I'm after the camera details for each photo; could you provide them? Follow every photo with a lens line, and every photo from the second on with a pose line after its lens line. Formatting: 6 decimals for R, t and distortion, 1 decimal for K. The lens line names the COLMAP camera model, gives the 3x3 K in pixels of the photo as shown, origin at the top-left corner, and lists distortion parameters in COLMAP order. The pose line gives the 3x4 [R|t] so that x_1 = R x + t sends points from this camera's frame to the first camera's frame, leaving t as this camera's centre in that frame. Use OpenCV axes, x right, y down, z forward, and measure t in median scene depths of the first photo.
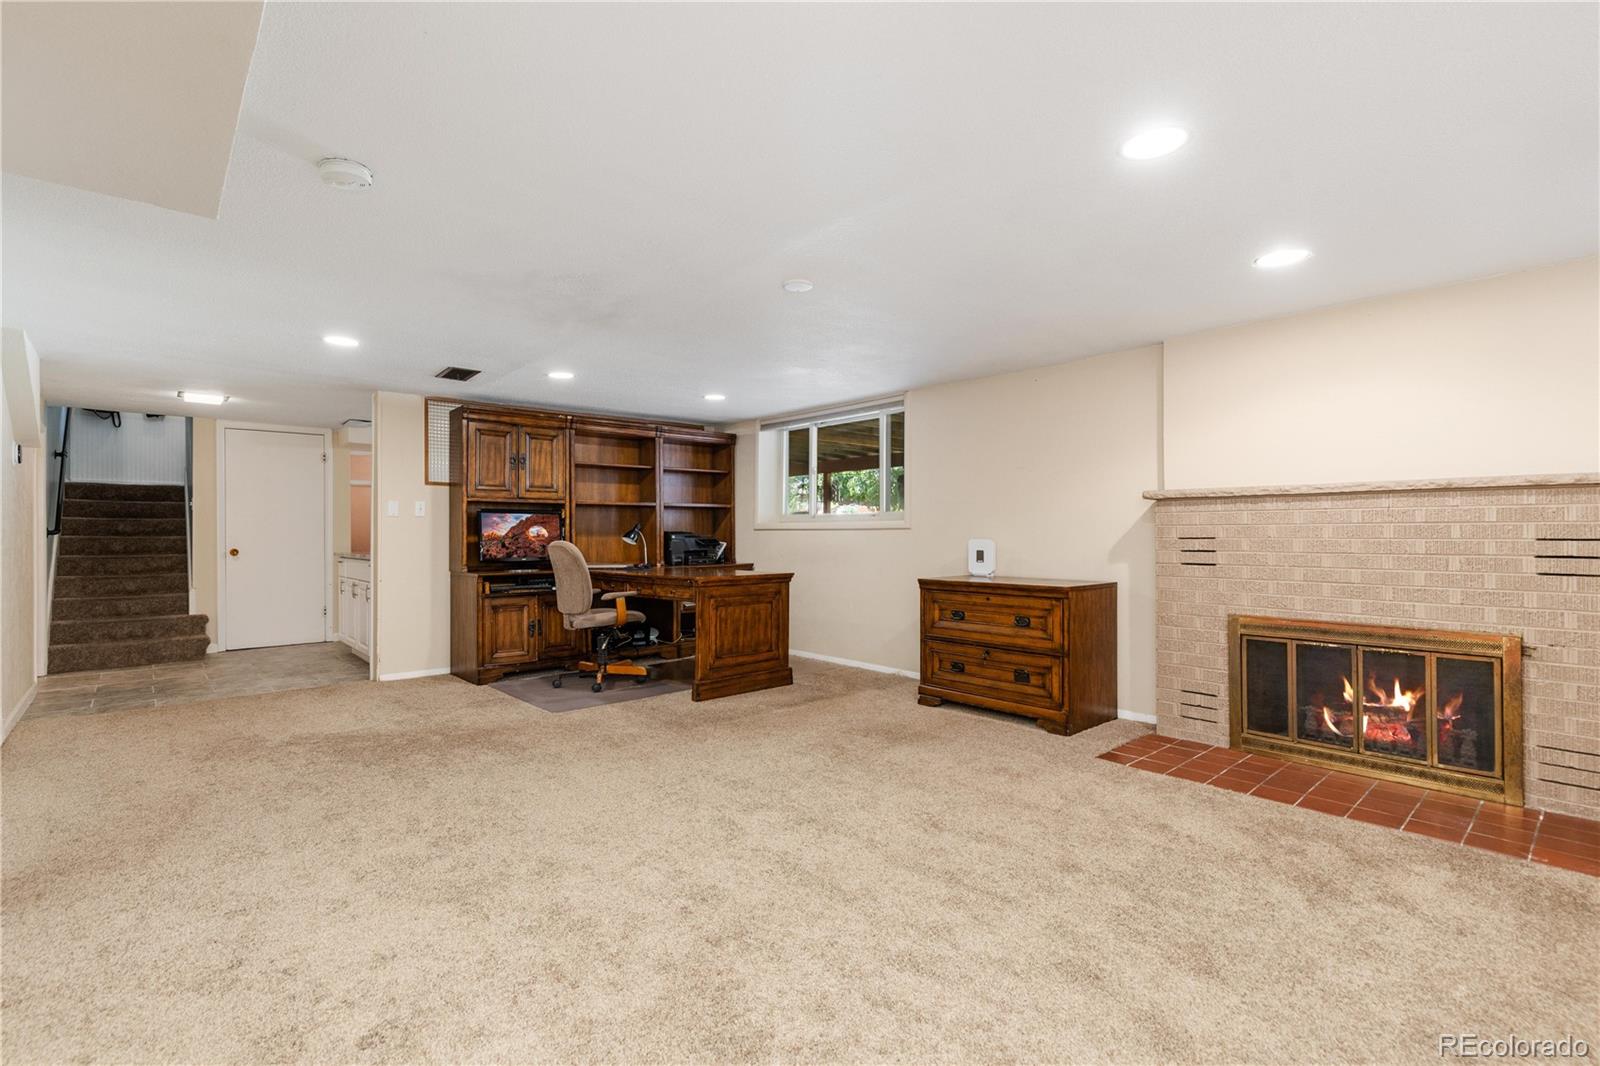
lens RADIAL K [[731.2, 0, 800.9], [0, 731.2, 527.5], [0, 0, 1]] dist [0.007838, -0.001933]
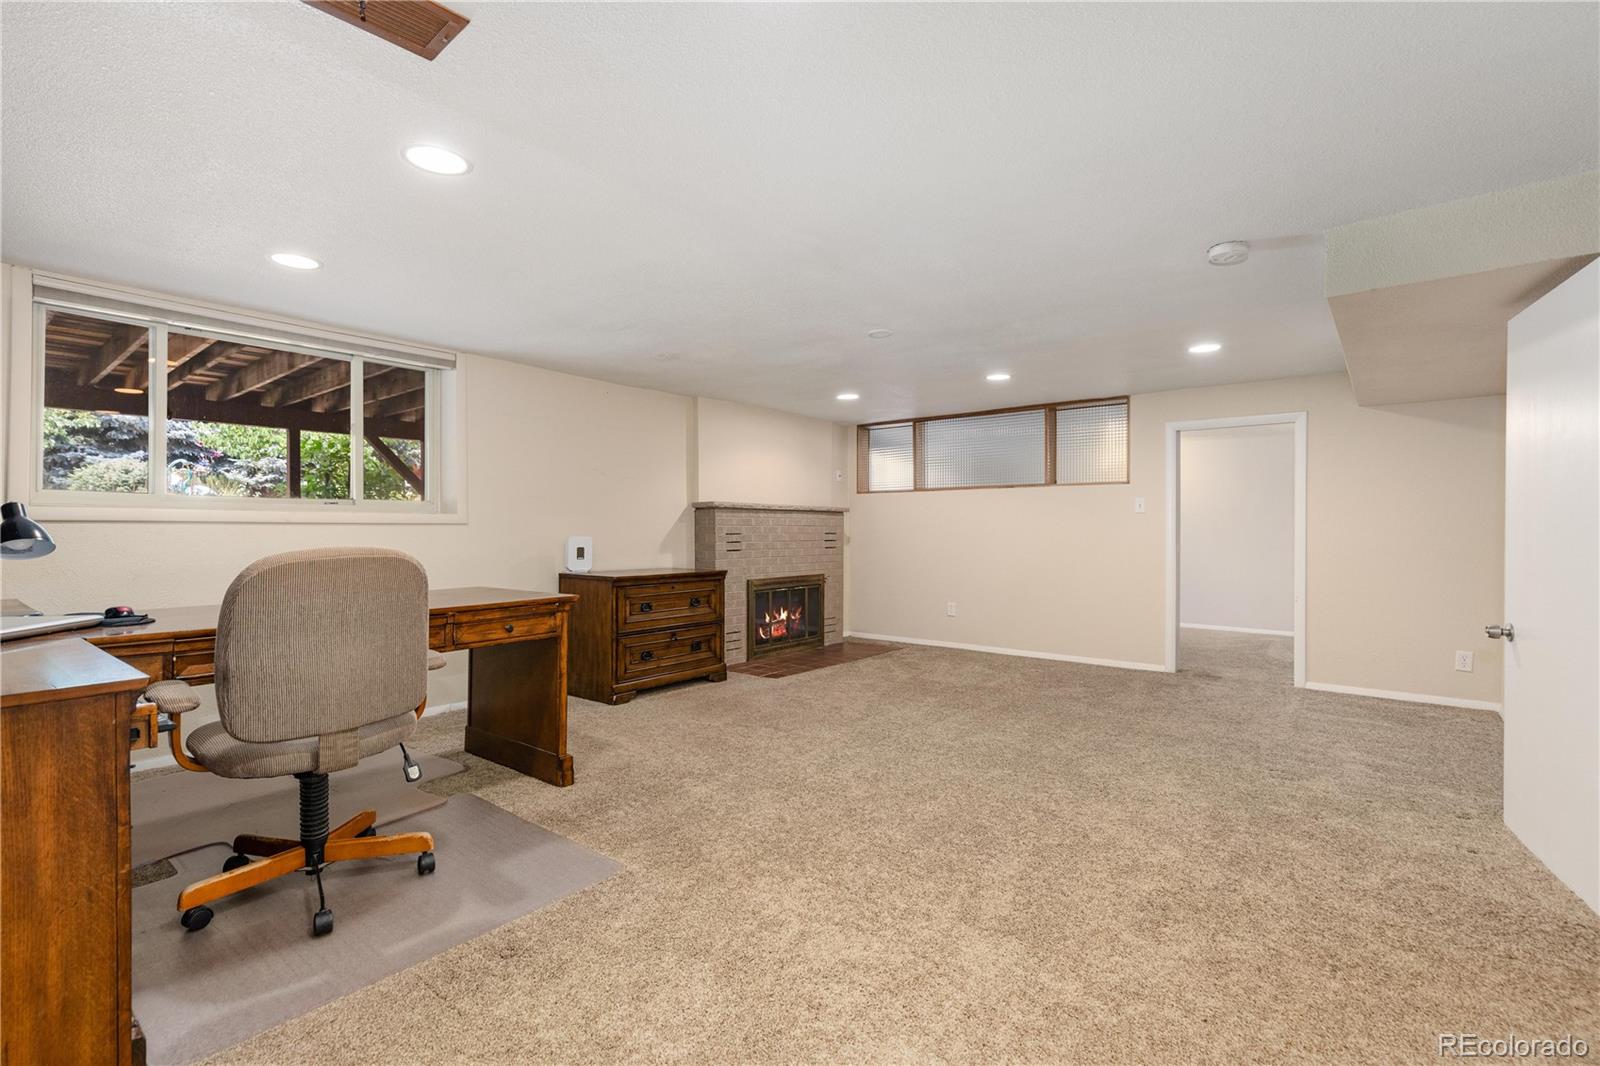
lens RADIAL K [[731.2, 0, 800.4], [0, 731.2, 535.2], [0, 0, 1]] dist [0.007838, -0.001933]
pose [[-0.138949, -0.004994, 0.990287, -0.964952], [-0.007126, 0.999966, 0.004043, 0.009896], [-0.990274, -0.006495, -0.138980, 1.021983]]
